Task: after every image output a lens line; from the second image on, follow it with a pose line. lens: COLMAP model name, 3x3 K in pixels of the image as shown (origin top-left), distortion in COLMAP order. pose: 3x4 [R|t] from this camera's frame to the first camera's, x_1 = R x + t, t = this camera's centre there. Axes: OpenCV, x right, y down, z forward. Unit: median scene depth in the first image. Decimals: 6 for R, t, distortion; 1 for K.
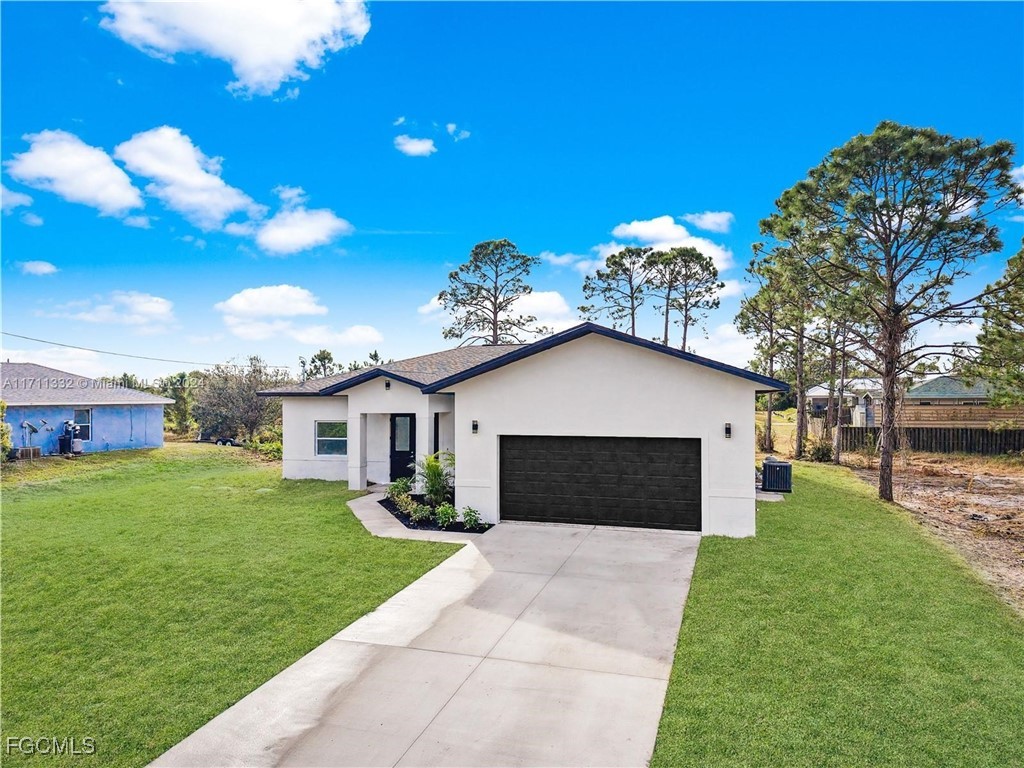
lens RADIAL K [[694.1, 0, 512.0], [0, 694.1, 384.0], [0, 0, 1]] dist [0.078942, -0.092233]
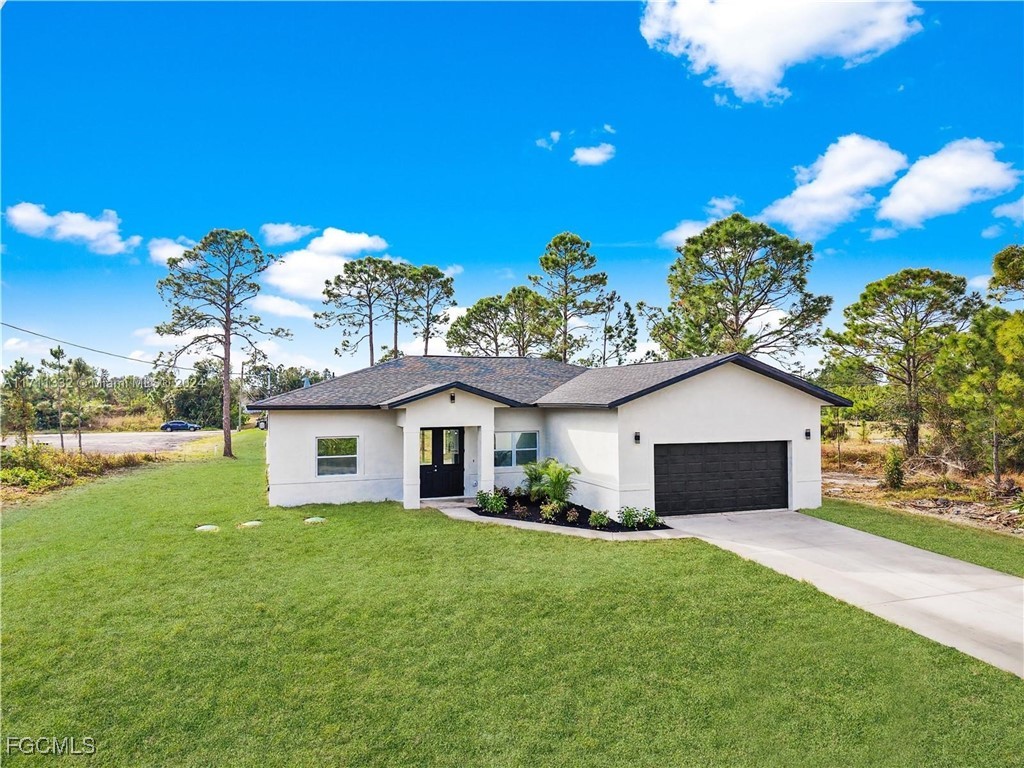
lens RADIAL K [[694.1, 0, 512.0], [0, 694.1, 384.0], [0, 0, 1]] dist [0.078942, -0.092233]
pose [[0.778192, 0.015091, 0.627845, -0.730694], [-0.012106, 0.999886, -0.009030, -0.010444], [-0.627910, -0.000574, 0.778286, 0.187106]]
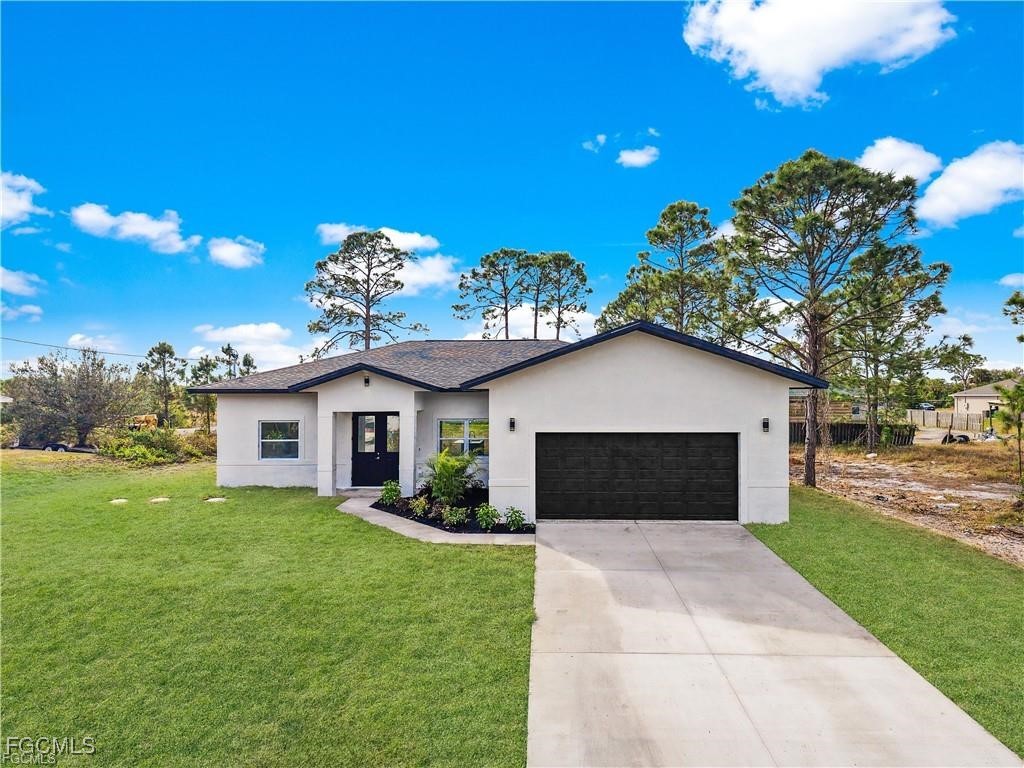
lens RADIAL K [[694.1, 0, 512.0], [0, 694.1, 384.0], [0, 0, 1]] dist [0.078942, -0.092233]
pose [[0.957843, 0.006144, 0.287226, -0.259463], [-0.006308, 0.999980, -0.000355, 0.004430], [-0.287222, -0.001471, 0.957863, 0.056603]]
